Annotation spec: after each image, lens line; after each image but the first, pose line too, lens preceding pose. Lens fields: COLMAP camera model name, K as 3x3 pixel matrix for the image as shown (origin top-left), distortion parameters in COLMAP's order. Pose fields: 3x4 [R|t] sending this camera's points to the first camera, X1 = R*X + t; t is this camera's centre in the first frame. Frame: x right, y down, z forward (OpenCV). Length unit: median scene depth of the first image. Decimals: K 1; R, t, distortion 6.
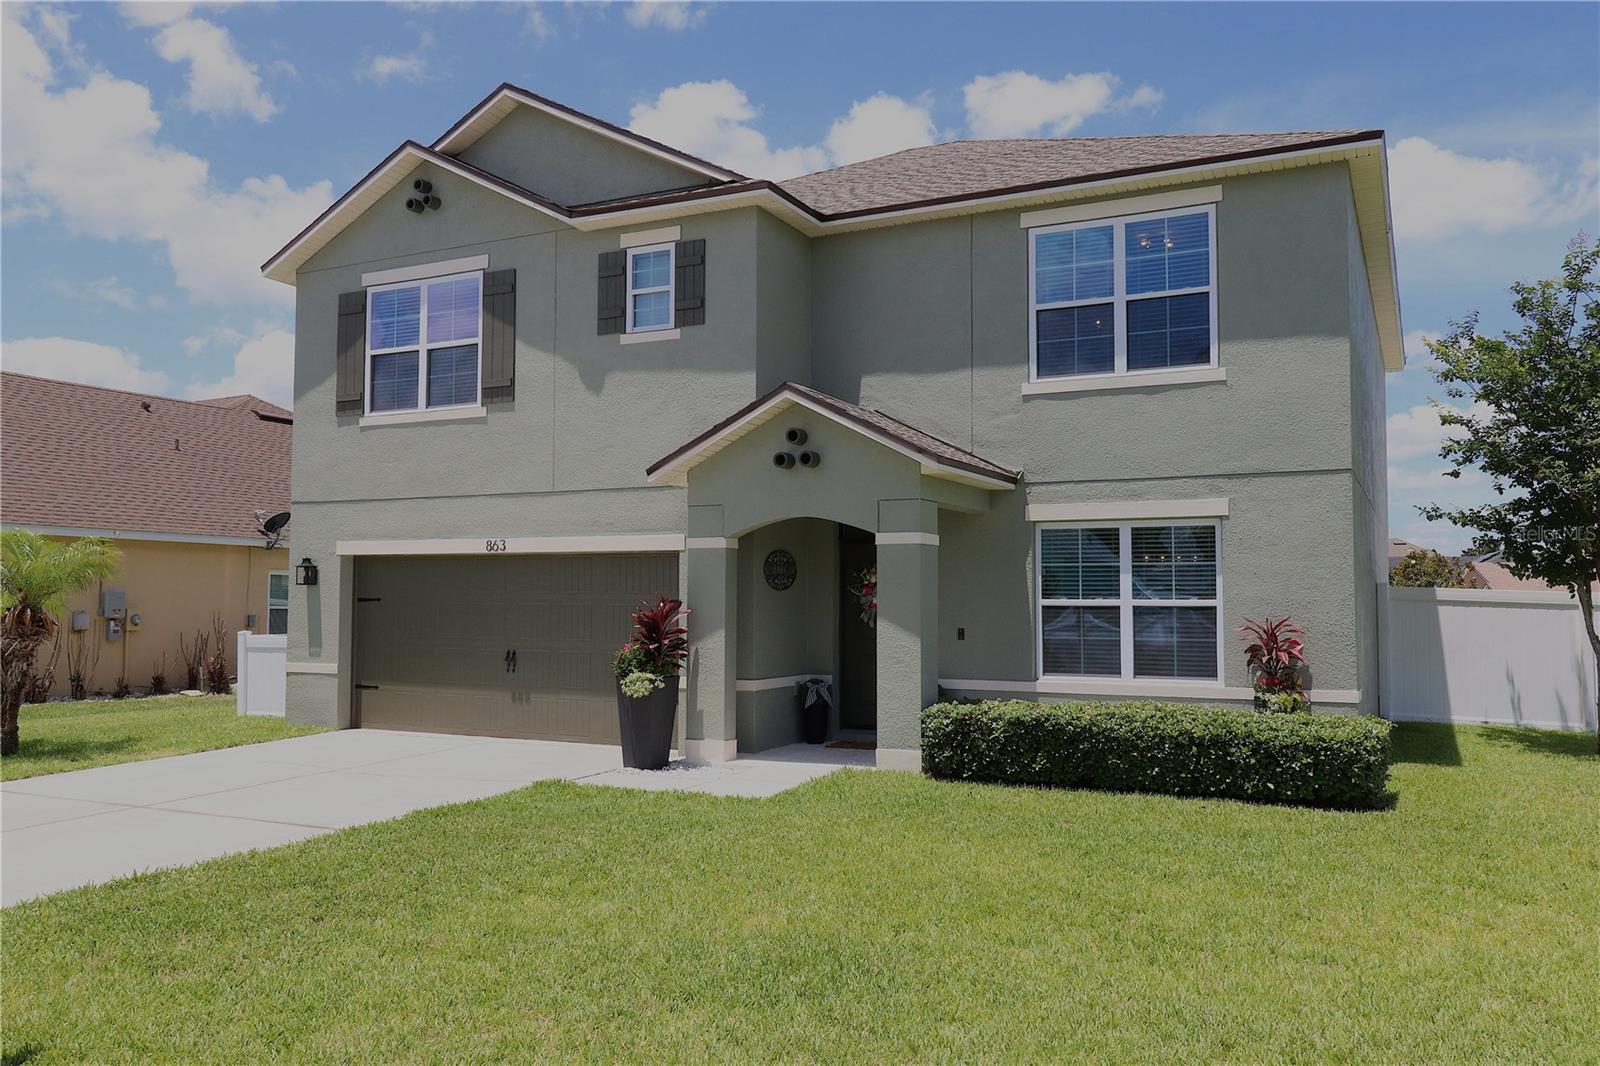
lens RADIAL K [[1247.9, 0, 800.0], [0, 1247.9, 533.0], [0, 0, 1]] dist [0.014361, 0.001867]
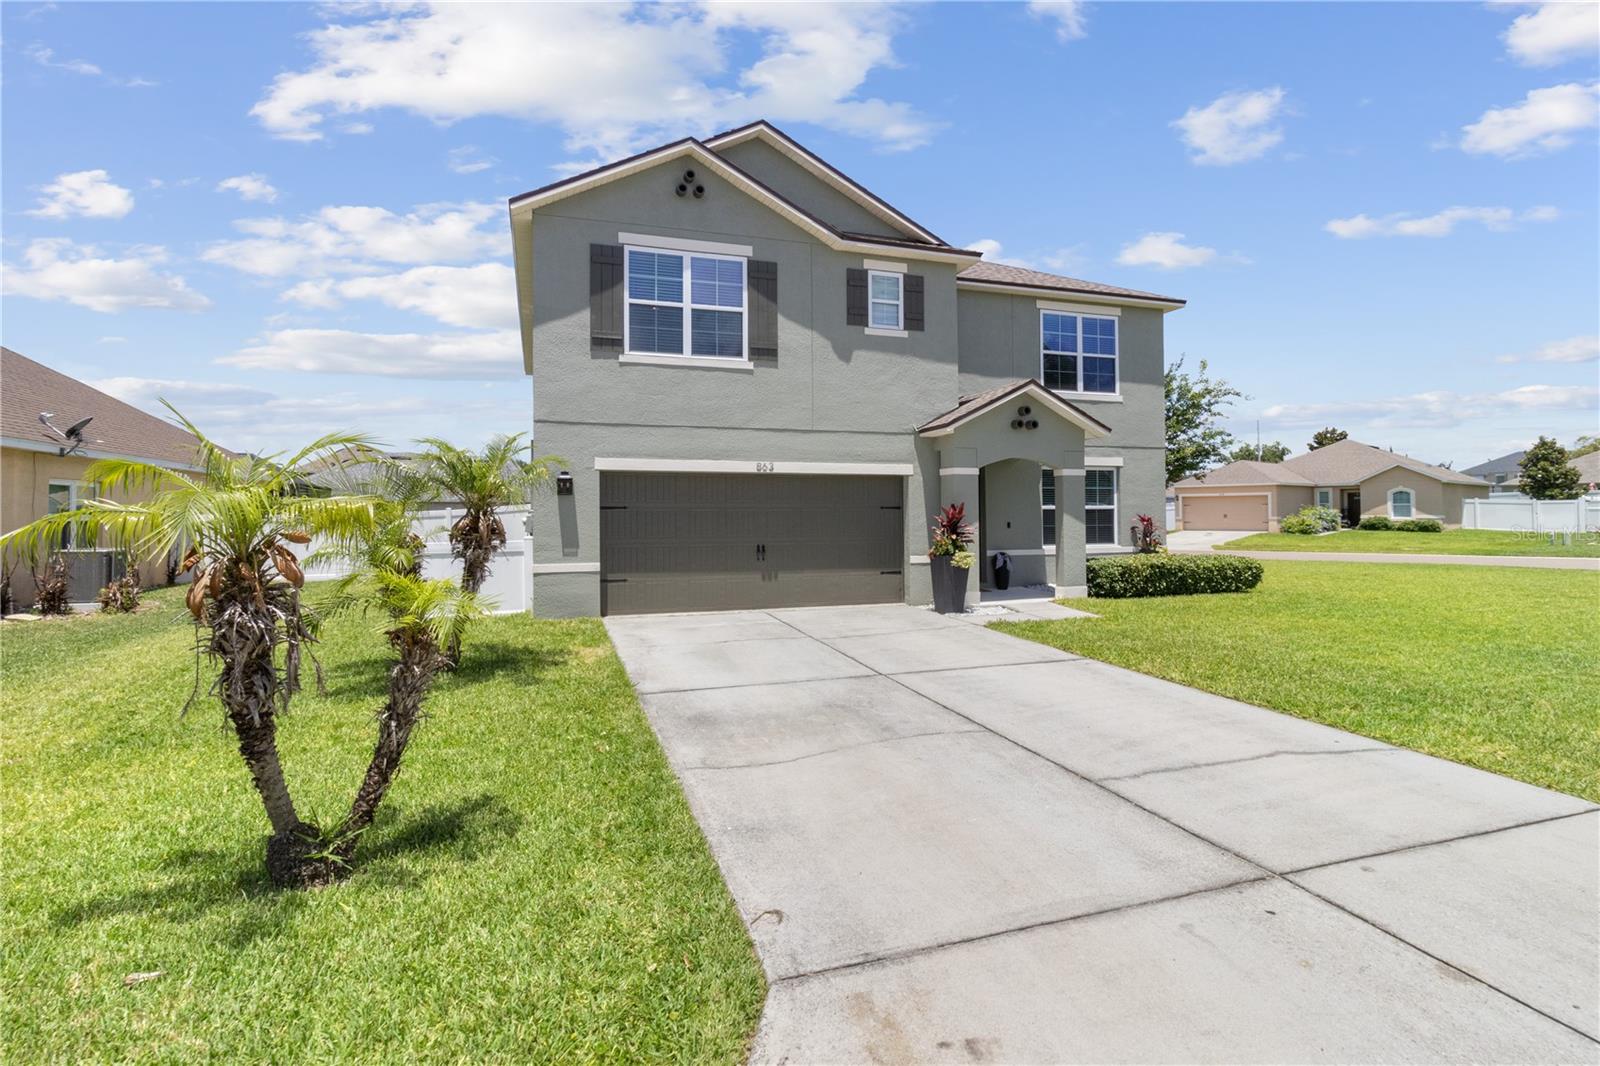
lens RADIAL K [[757.7, 0, 799.8], [0, 757.7, 496.9], [0, 0, 1]] dist [-0.000343, -0.000093]
pose [[0.706588, 0.006514, 0.707596, -0.849033], [-0.032129, 0.999222, 0.022885, 0.023912], [-0.706896, -0.038904, 0.706247, 0.423142]]
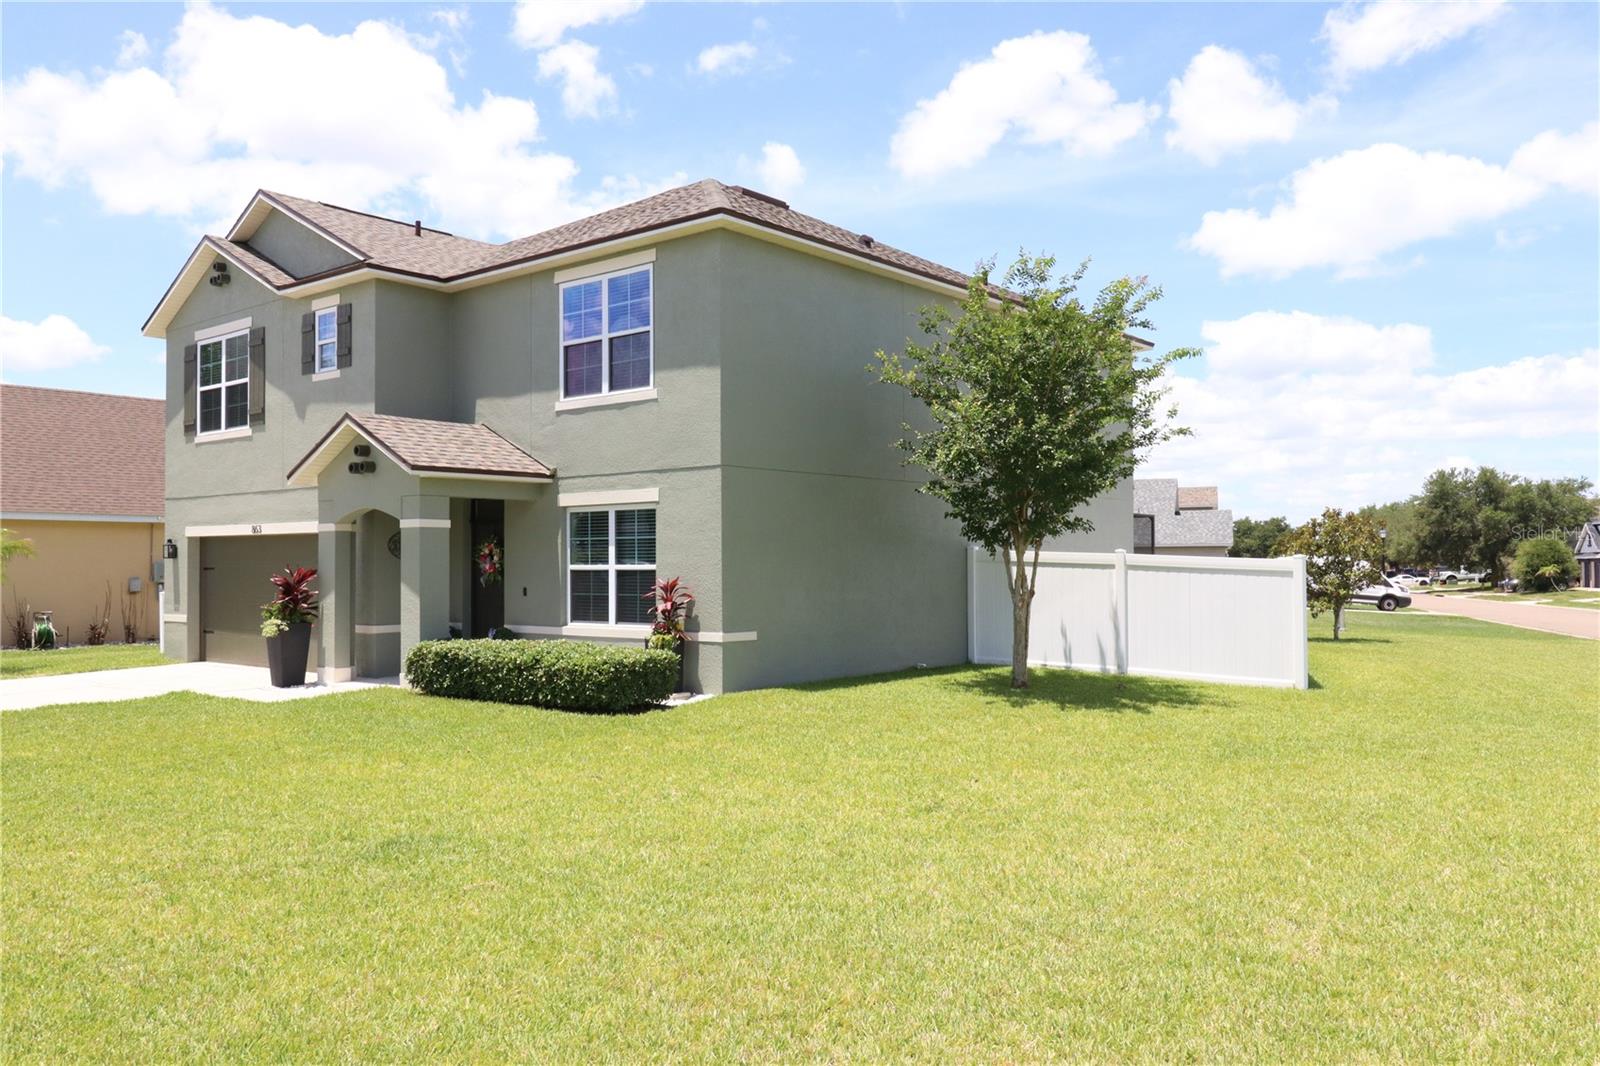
lens RADIAL K [[1233.9, 0, 800.0], [0, 1233.9, 533.0], [0, 0, 1]] dist [0.012828, 0.000963]
pose [[0.974632, -0.014477, -0.223343, 0.693229], [0.021395, 0.999362, 0.028588, -0.012787], [0.222787, -0.032641, 0.974320, -0.213142]]
